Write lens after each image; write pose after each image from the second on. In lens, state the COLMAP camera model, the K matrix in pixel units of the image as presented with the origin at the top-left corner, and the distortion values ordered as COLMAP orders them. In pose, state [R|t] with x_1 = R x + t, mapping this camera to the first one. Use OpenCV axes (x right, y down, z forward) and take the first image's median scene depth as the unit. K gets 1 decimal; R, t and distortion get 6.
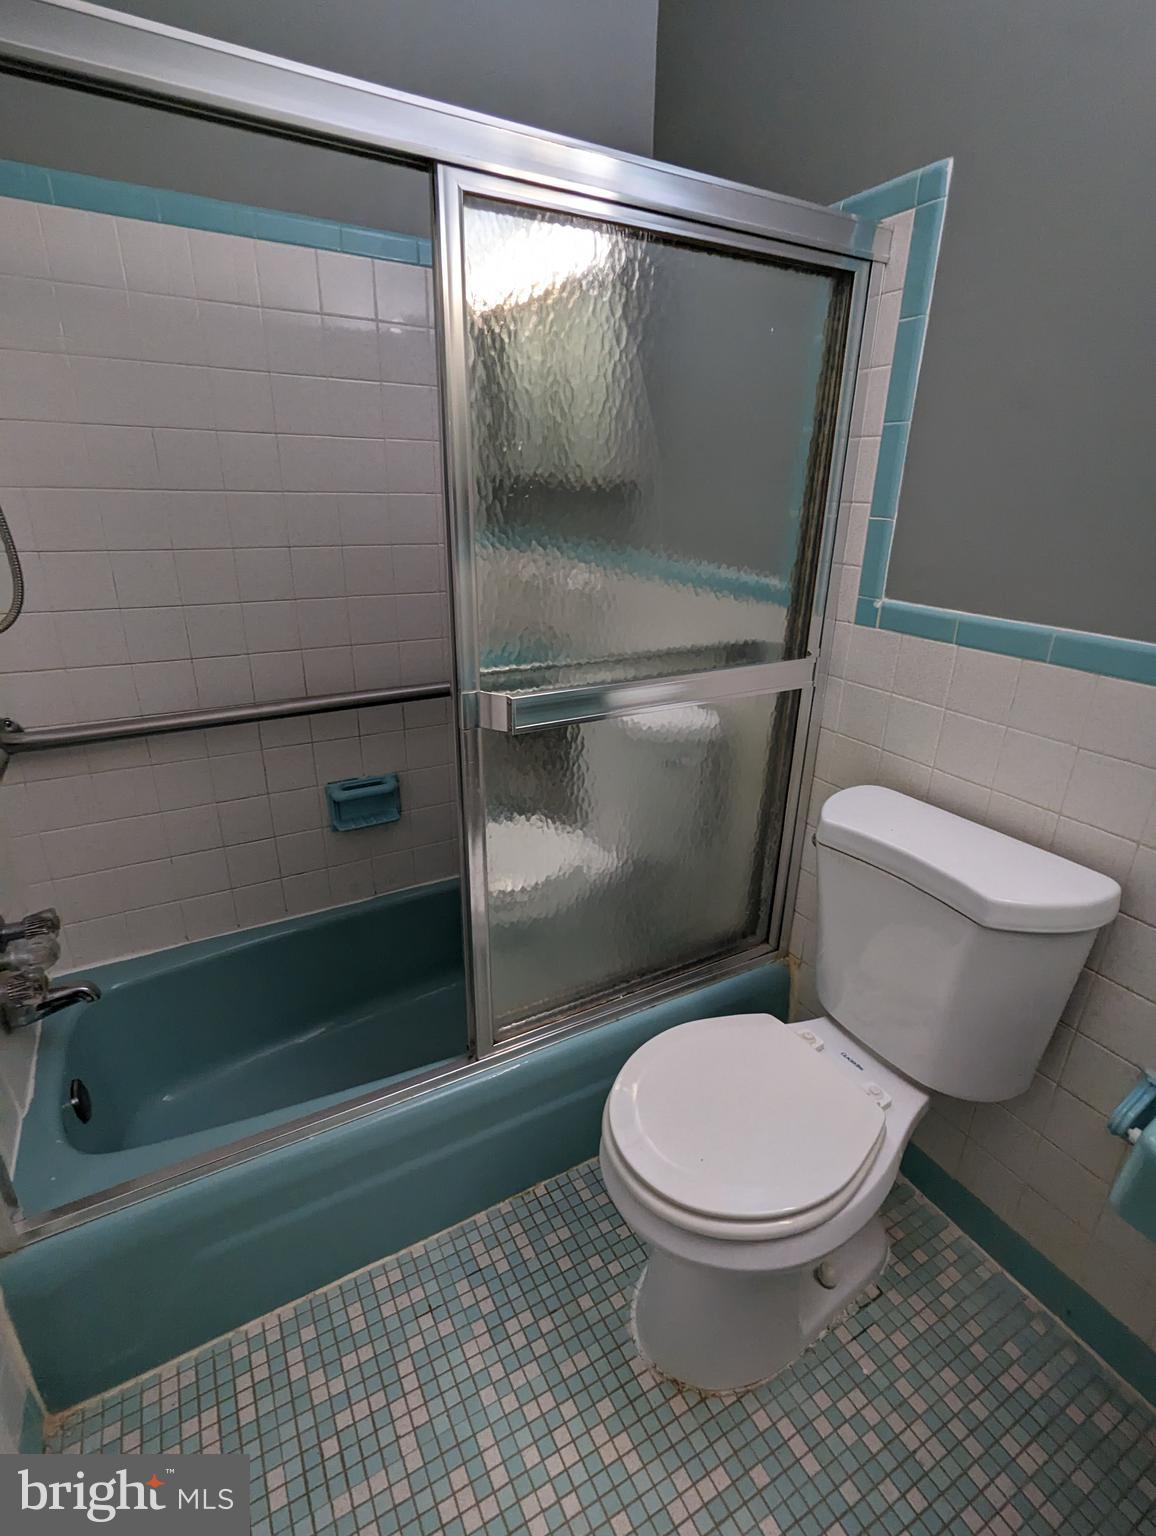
lens RADIAL K [[728.9, 0, 578.4], [0, 728.9, 767.7], [0, 0, 1]] dist [0.004412, -0.000654]
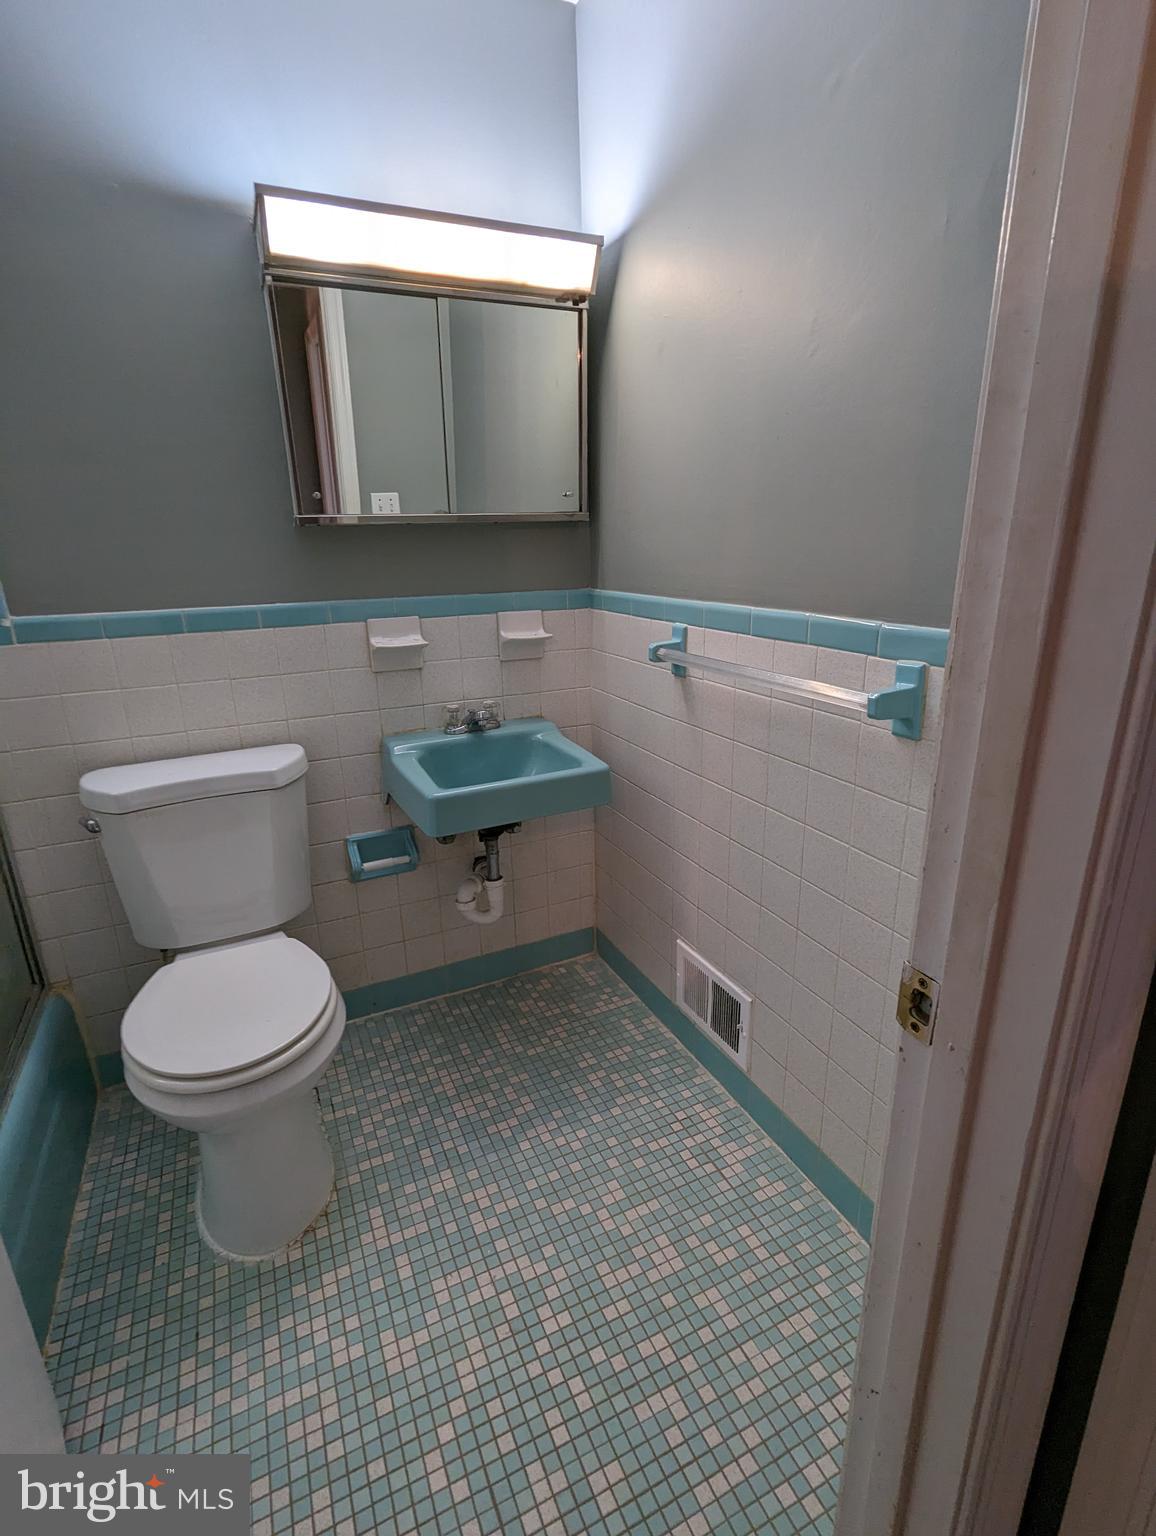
lens RADIAL K [[728.9, 0, 573.4], [0, 728.9, 764.4], [0, 0, 1]] dist [0.004412, -0.000654]
pose [[0.069012, -0.304443, 0.950027, -0.768084], [0.385692, 0.886391, 0.256033, 0.014607], [-0.920043, 0.348749, 0.178593, 0.108721]]
